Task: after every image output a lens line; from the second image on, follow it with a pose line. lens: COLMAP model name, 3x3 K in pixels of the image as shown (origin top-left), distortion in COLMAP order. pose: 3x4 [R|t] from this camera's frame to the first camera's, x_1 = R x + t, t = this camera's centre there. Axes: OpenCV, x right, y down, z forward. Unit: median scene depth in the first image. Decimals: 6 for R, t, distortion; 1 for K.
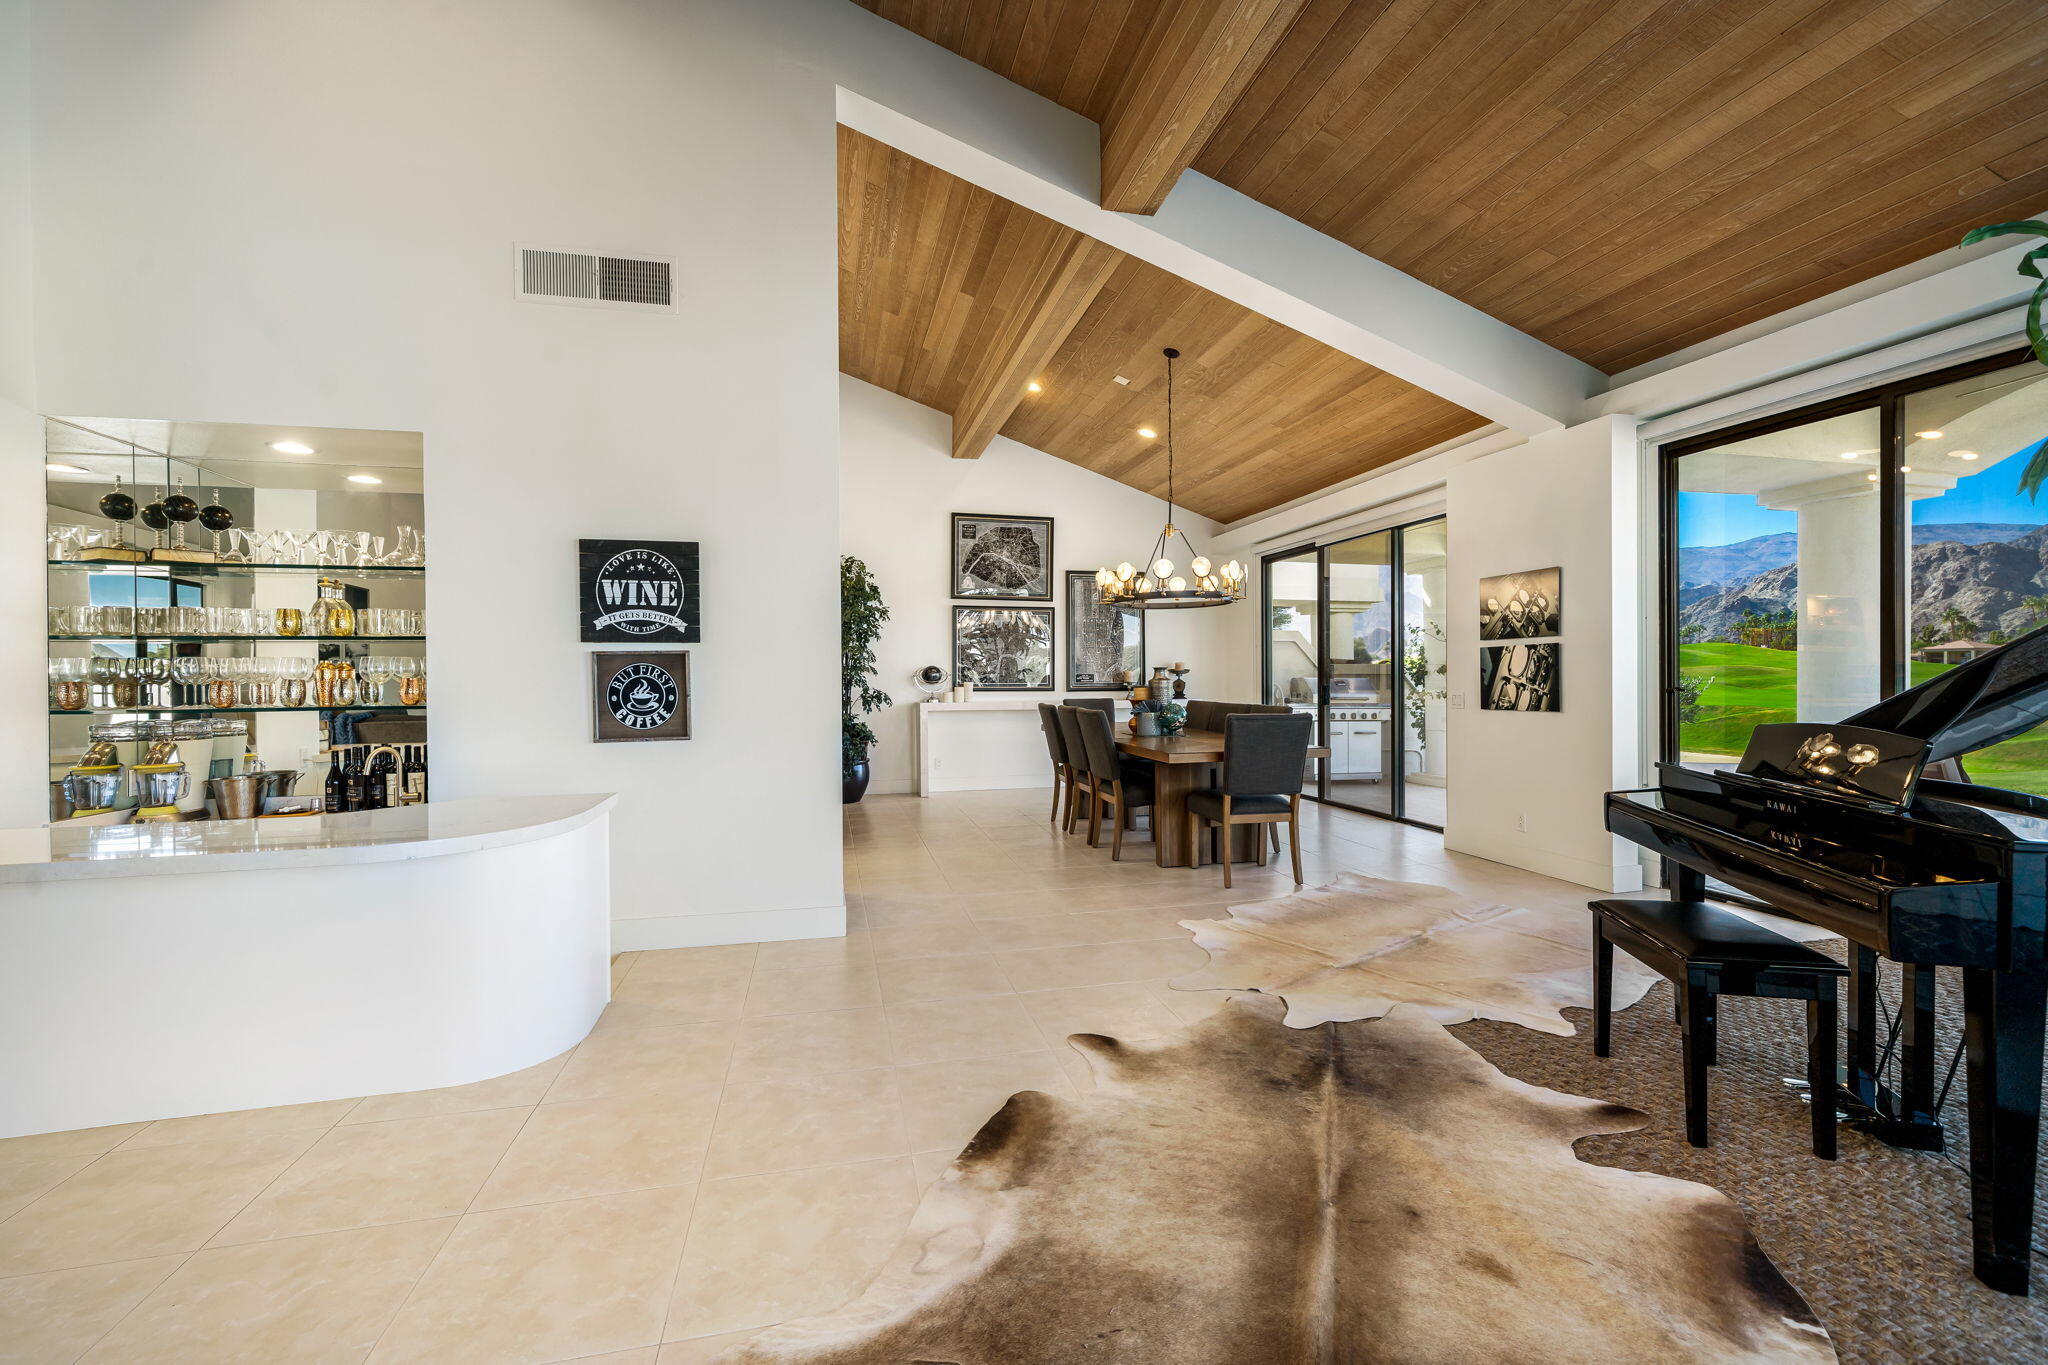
lens RADIAL K [[841.8, 0, 1024.0], [0, 841.8, 682.5], [0, 0, 1]] dist [-0.001674, -0.000383]
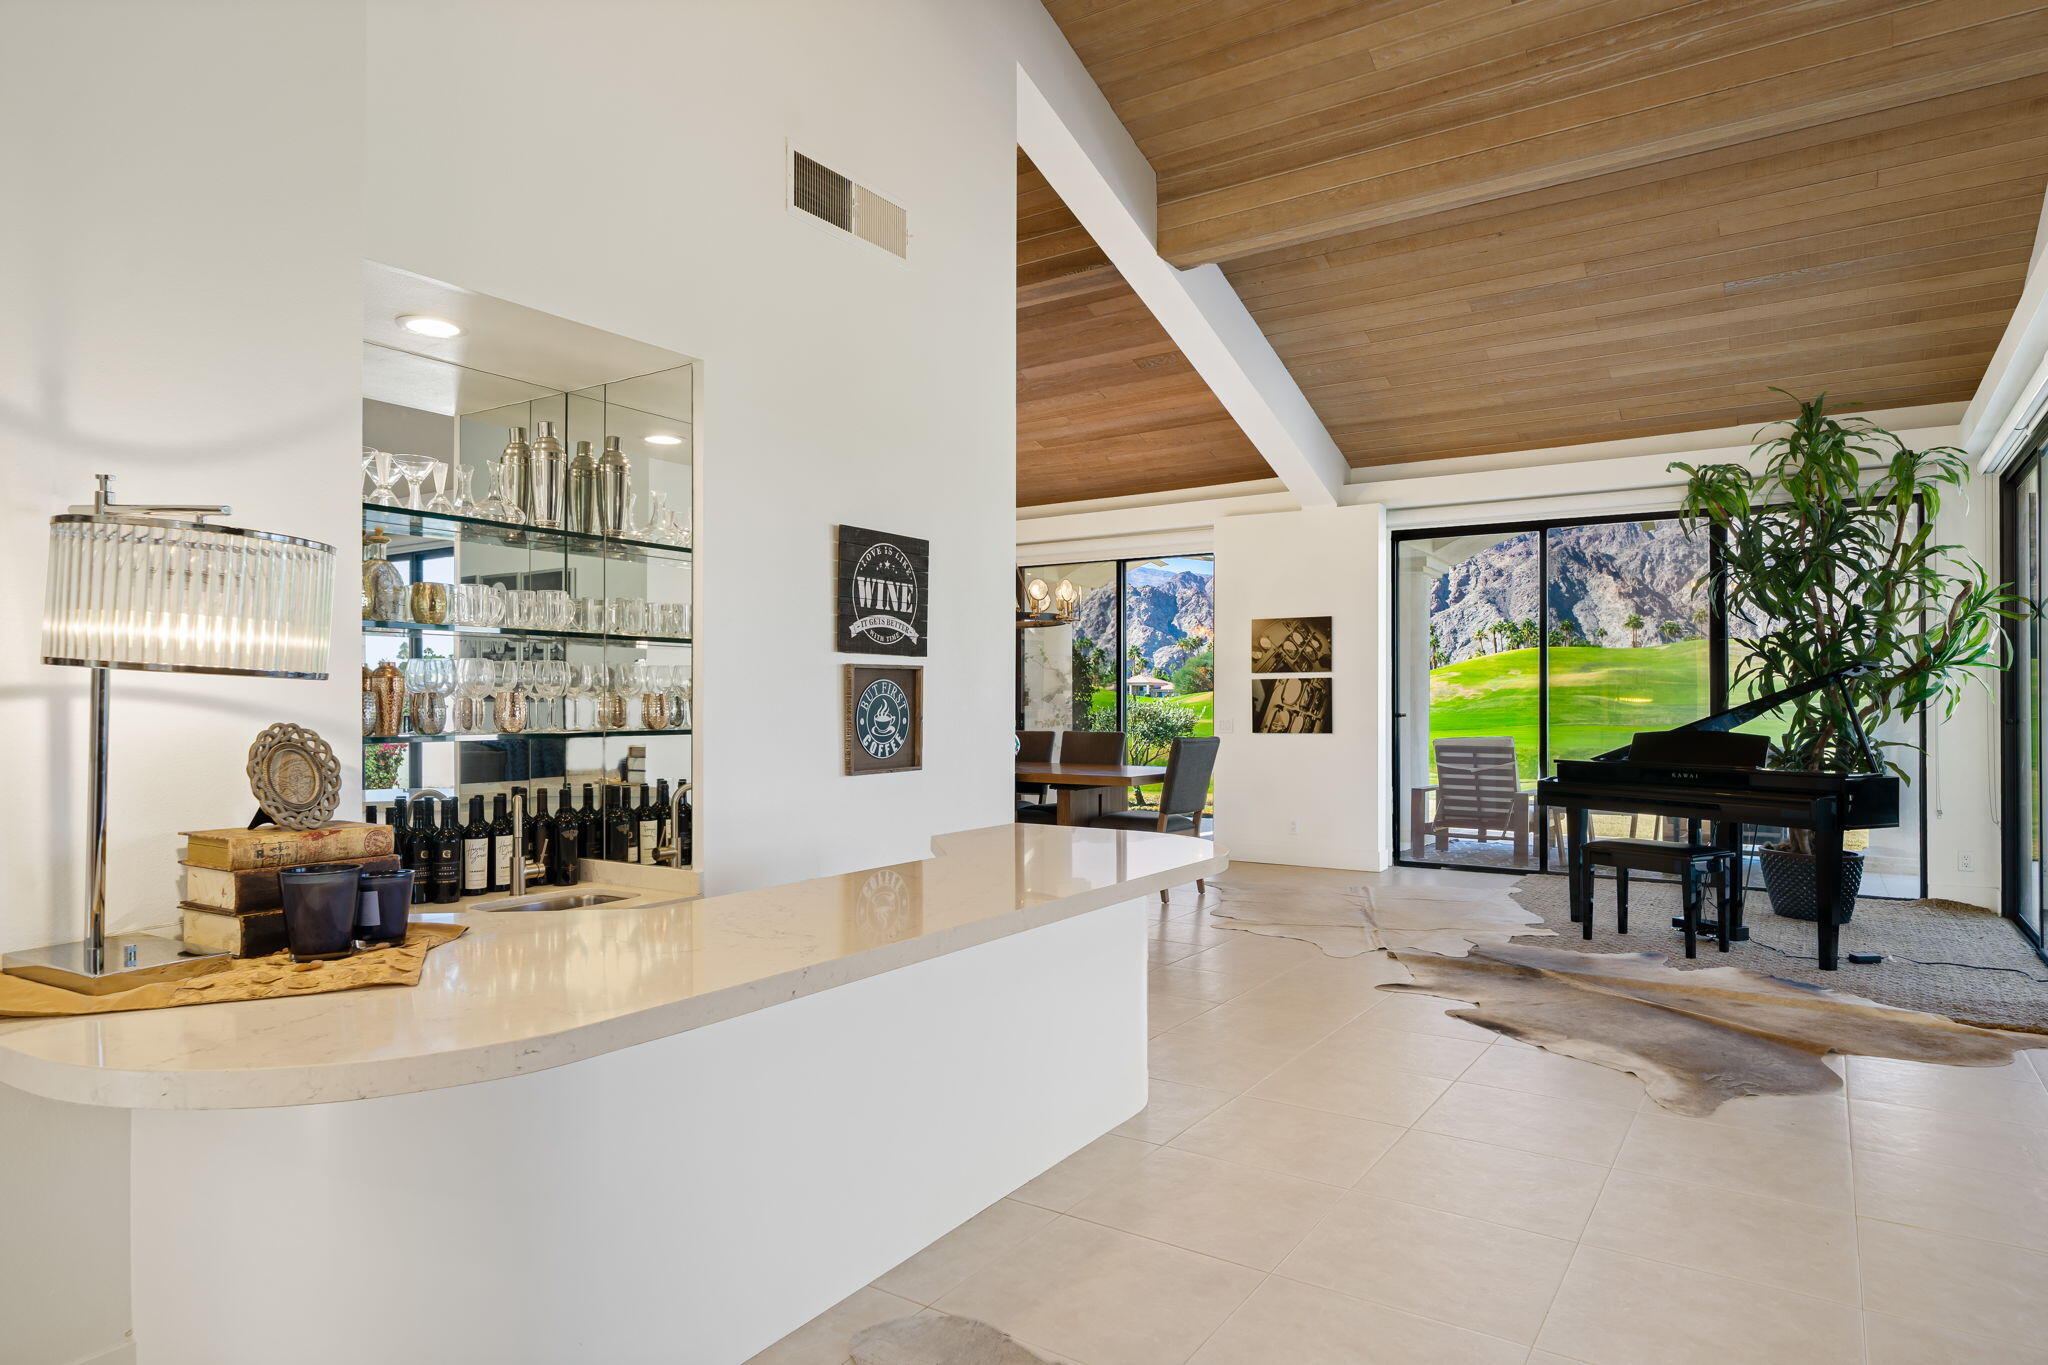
lens RADIAL K [[1177.3, 0, 997.7], [0, 1177.3, 698.1], [0, 0, 1]] dist [0.002307, 0.000043]
pose [[0.739723, 0.012022, 0.672804, -1.148498], [-0.003926, 0.999900, -0.013550, 0.011139], [-0.672900, 0.007382, 0.739697, 0.058740]]
